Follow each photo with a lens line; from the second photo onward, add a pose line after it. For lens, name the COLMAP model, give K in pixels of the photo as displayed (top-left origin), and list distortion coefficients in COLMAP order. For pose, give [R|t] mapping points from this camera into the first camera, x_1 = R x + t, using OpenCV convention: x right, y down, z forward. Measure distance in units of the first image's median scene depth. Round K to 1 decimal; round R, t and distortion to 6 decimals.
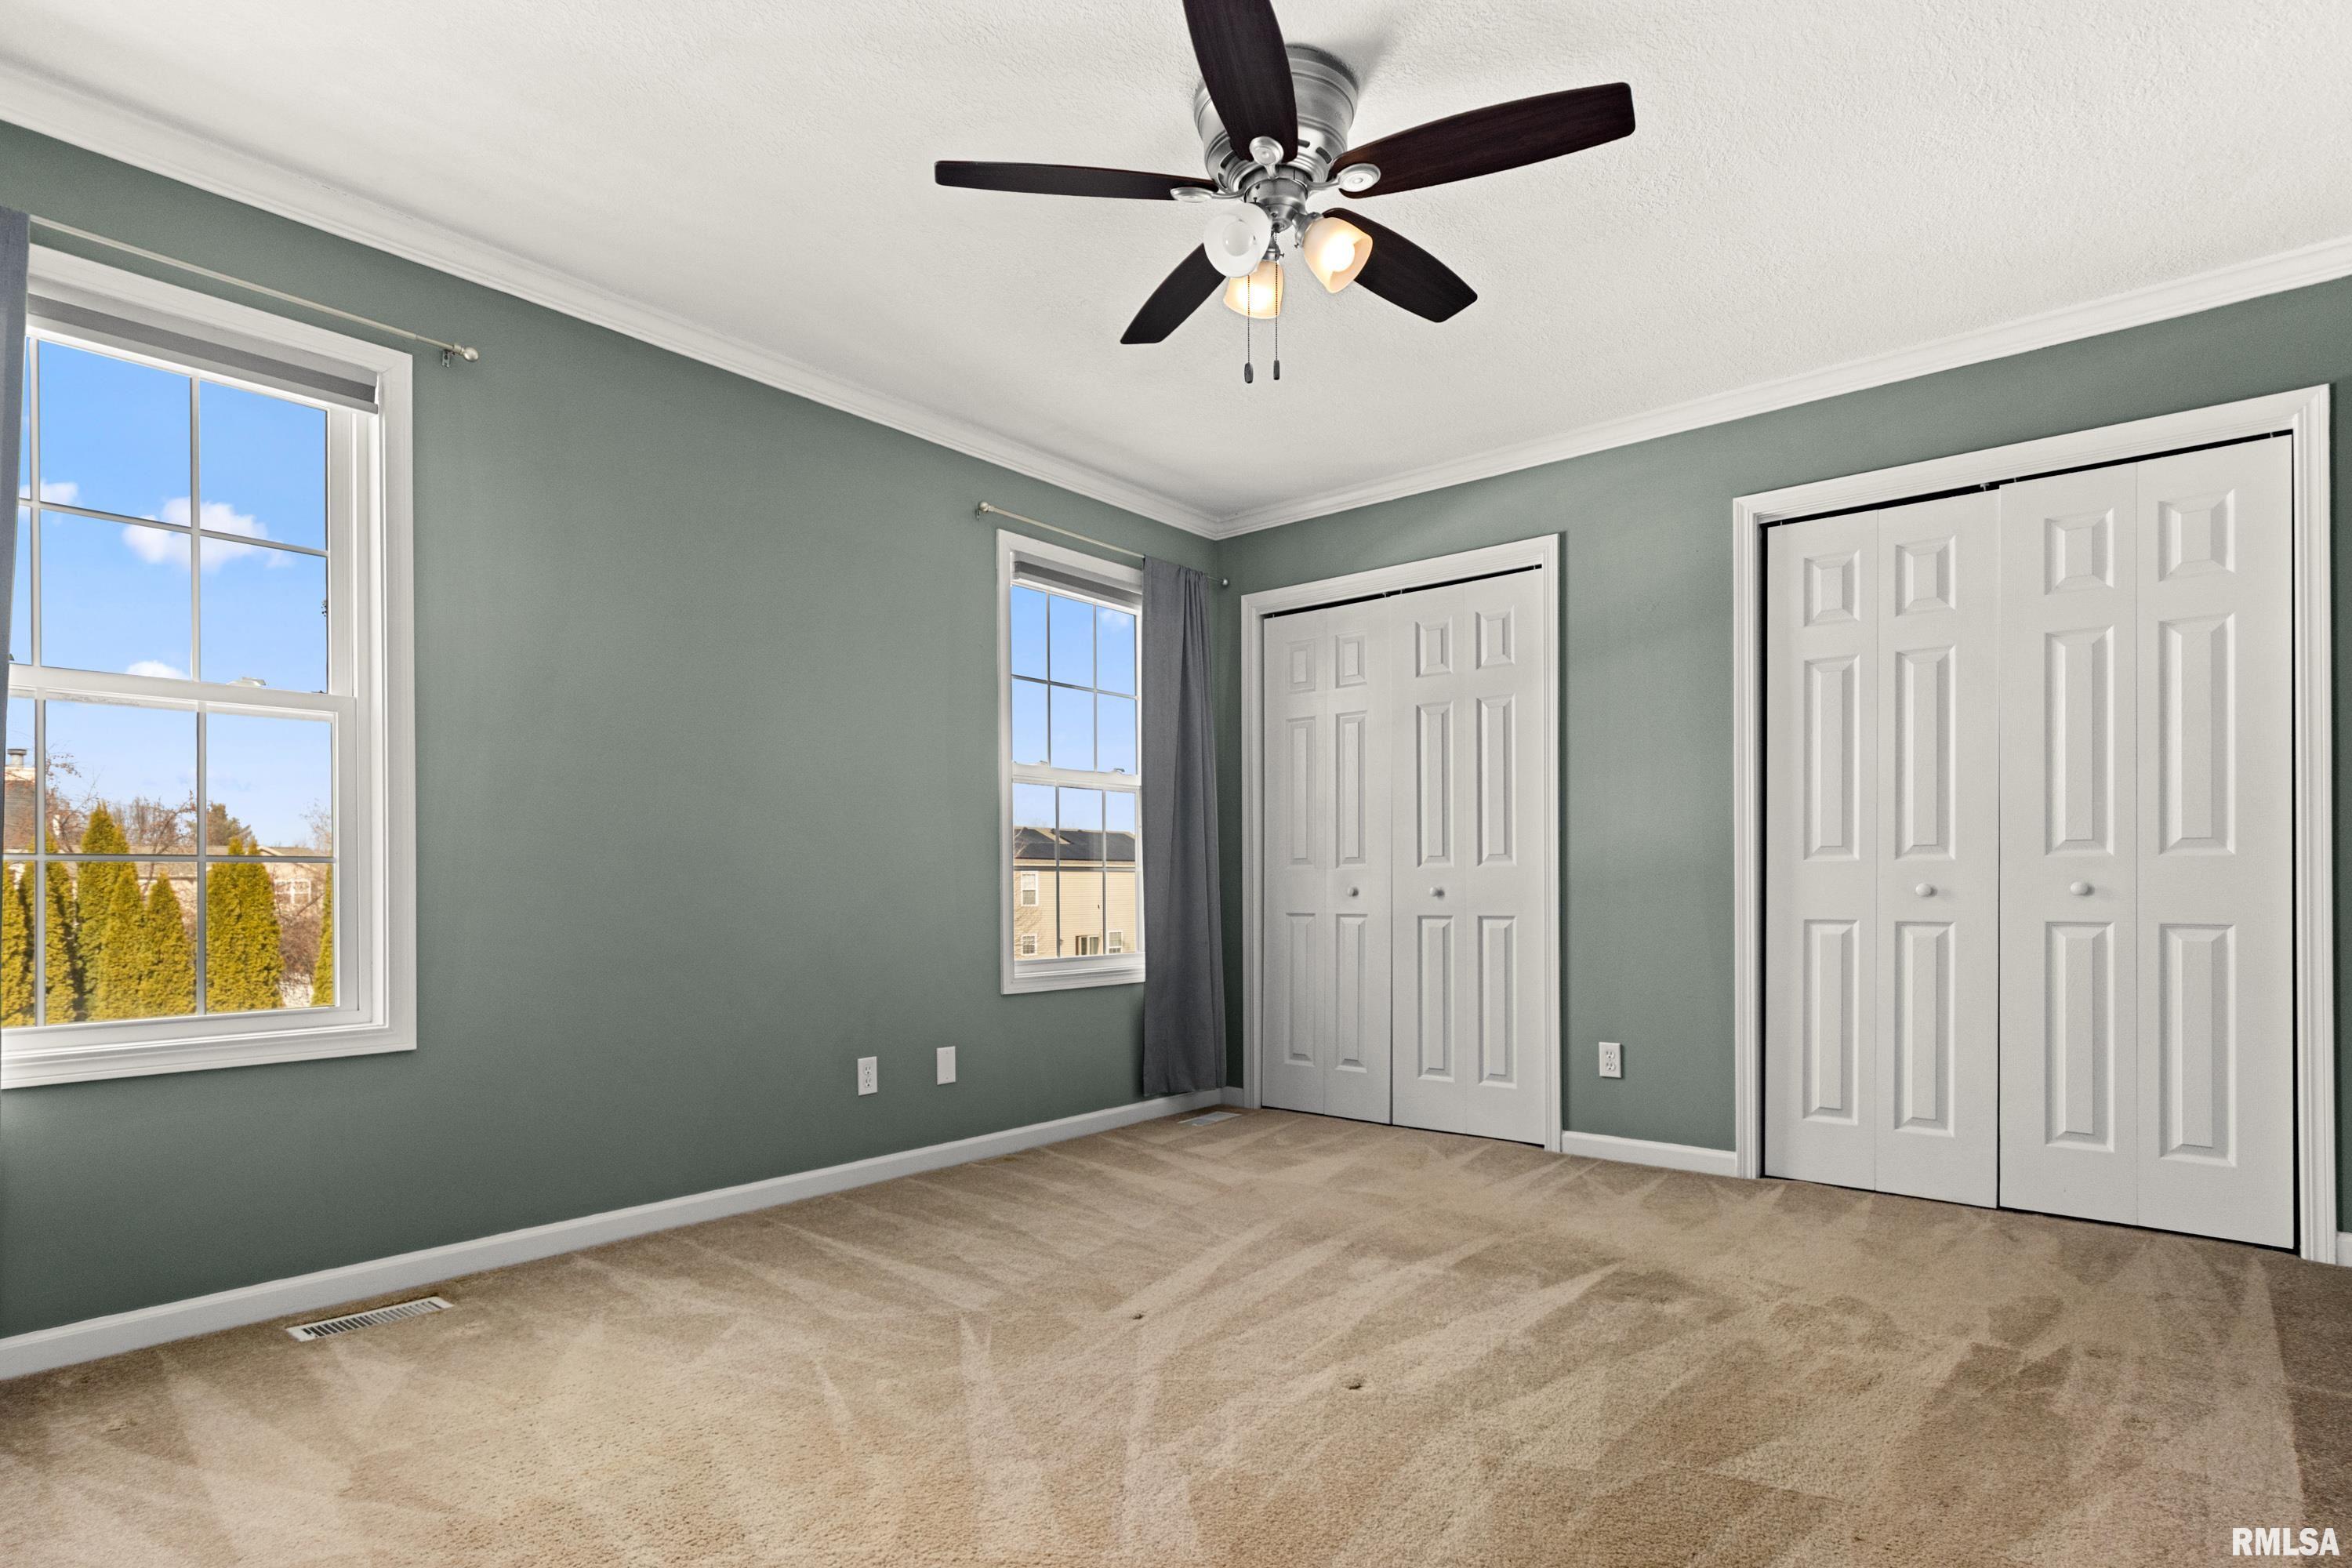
lens RADIAL K [[1241.1, 0, 1168.7], [0, 1241.1, 885.1], [0, 0, 1]] dist [0.005140, 0.000320]
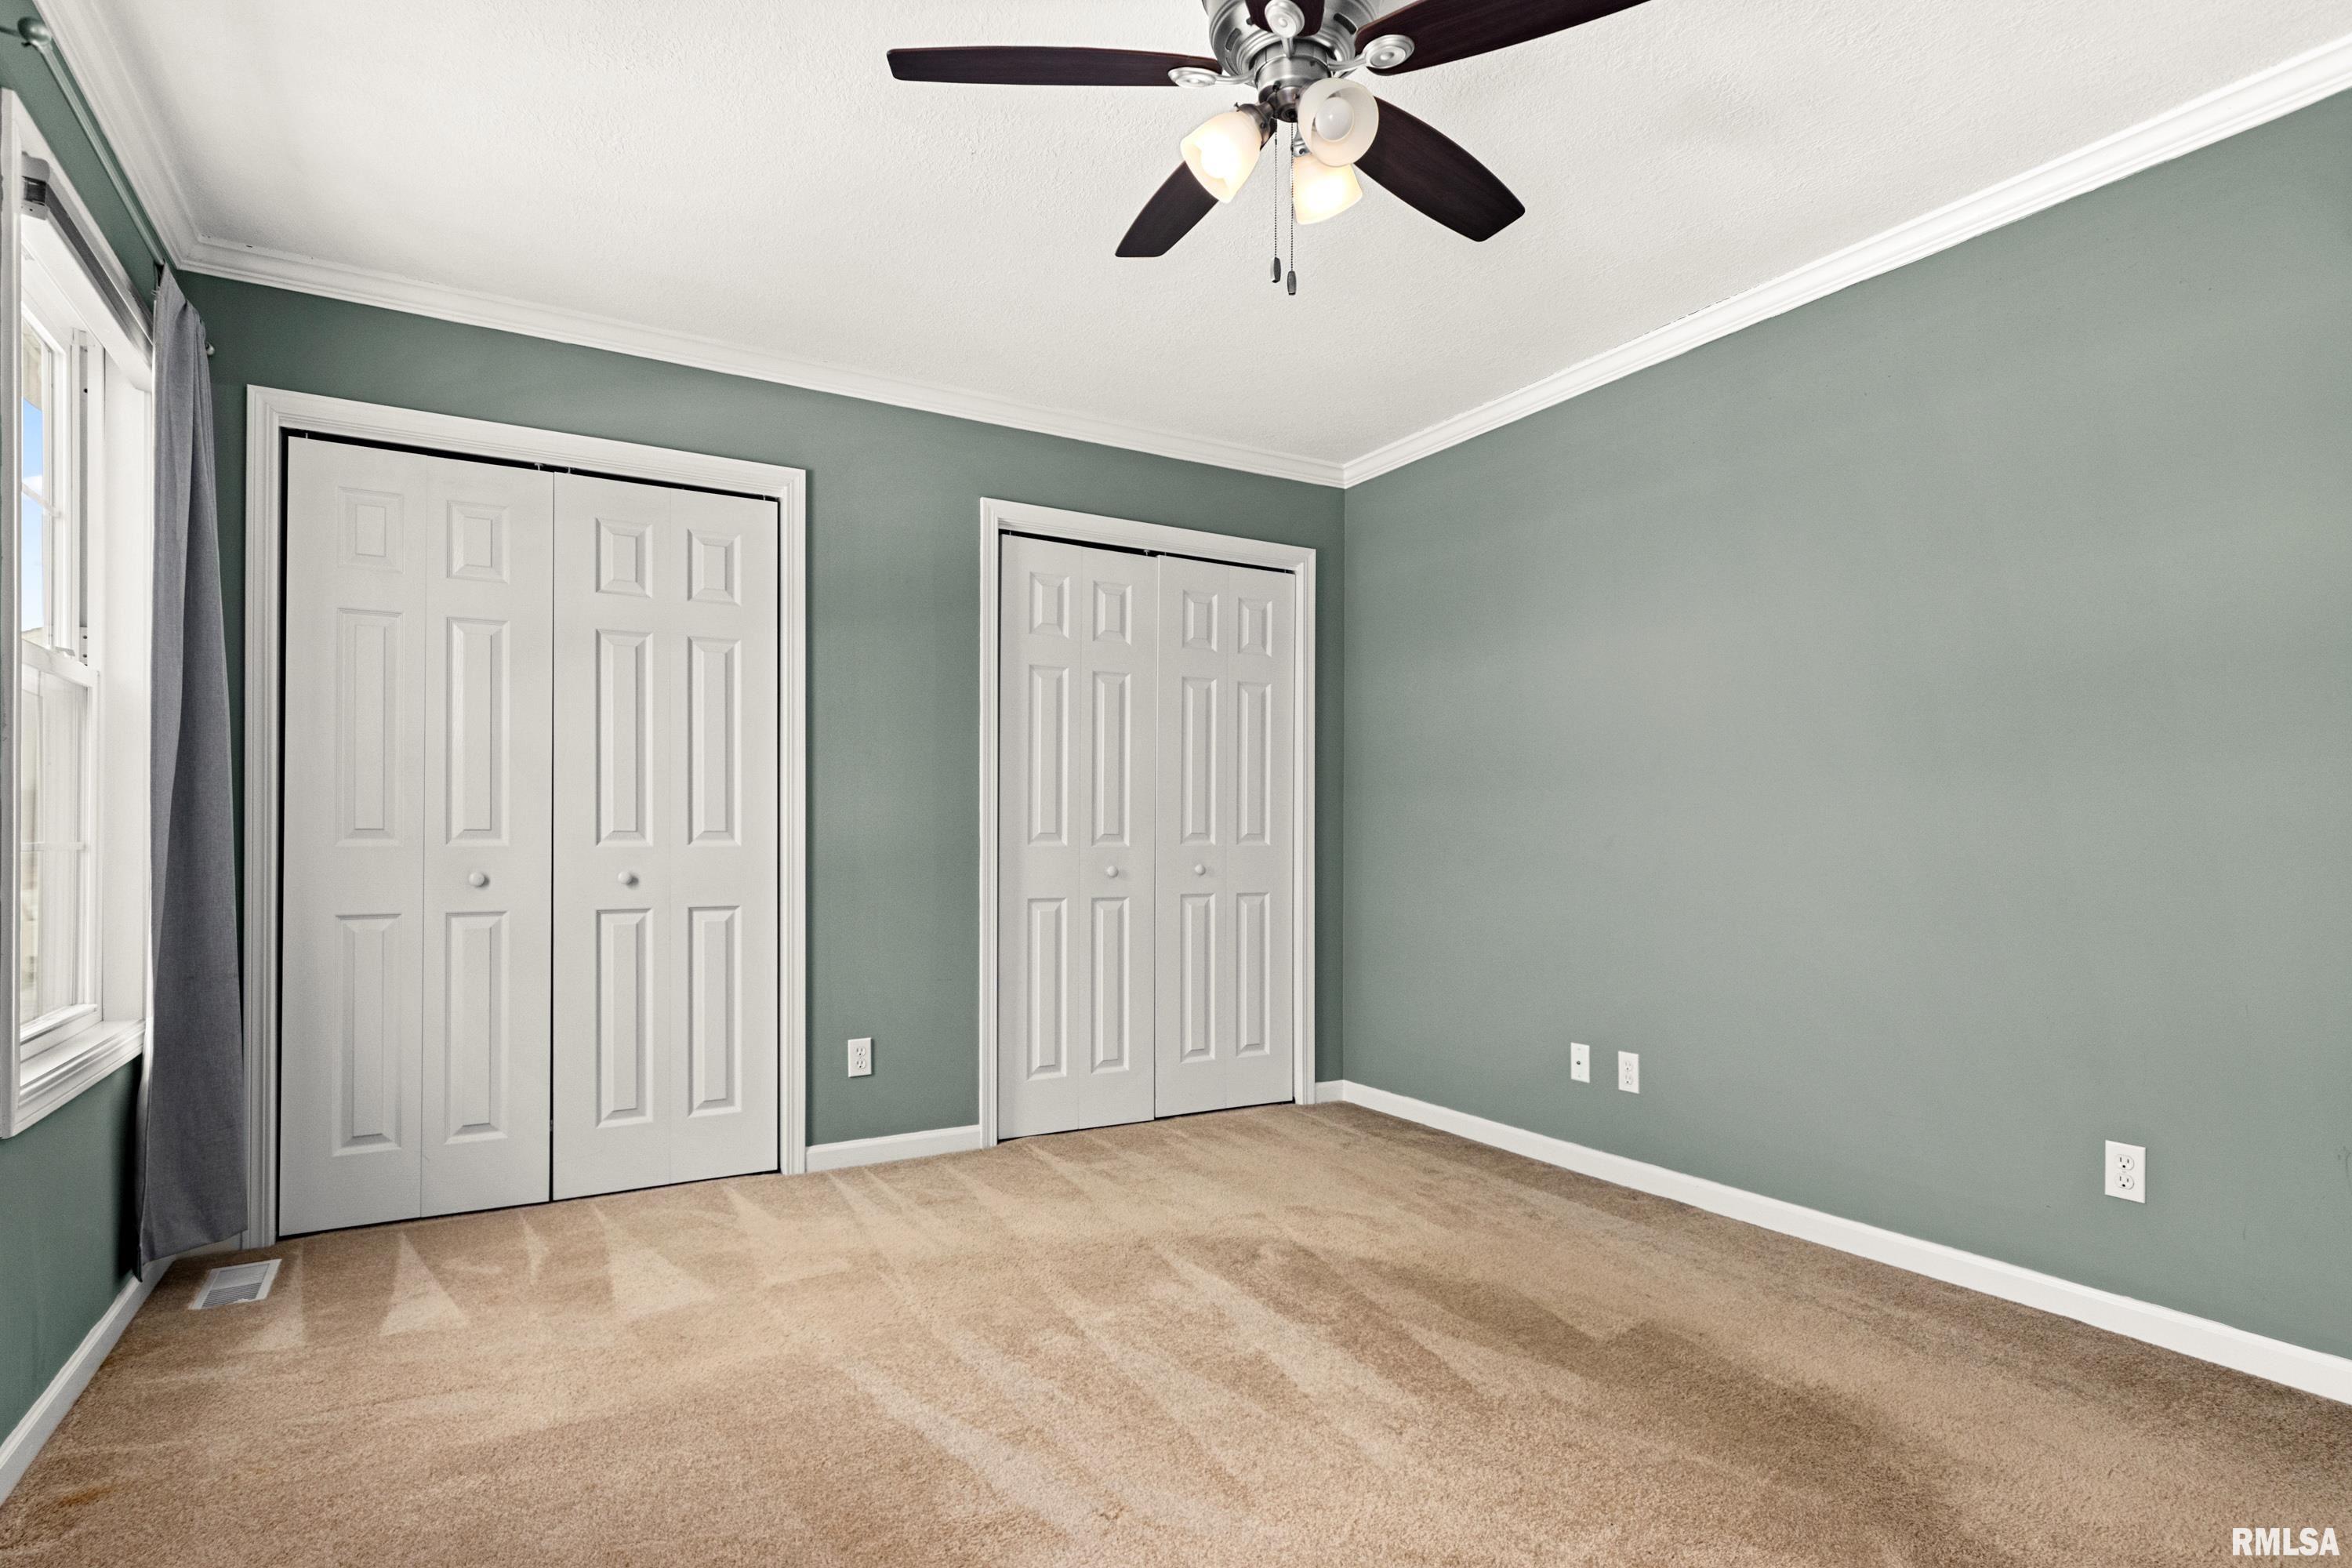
lens RADIAL K [[1194.5, 0, 1172.8], [0, 1194.5, 855.7], [0, 0, 1]] dist [0.002869, 0.001314]
pose [[0.328720, -0.002749, 0.944423, -0.425242], [-0.002675, 0.999989, 0.003841, -0.014542], [-0.944424, -0.003789, 0.328709, 0.505436]]
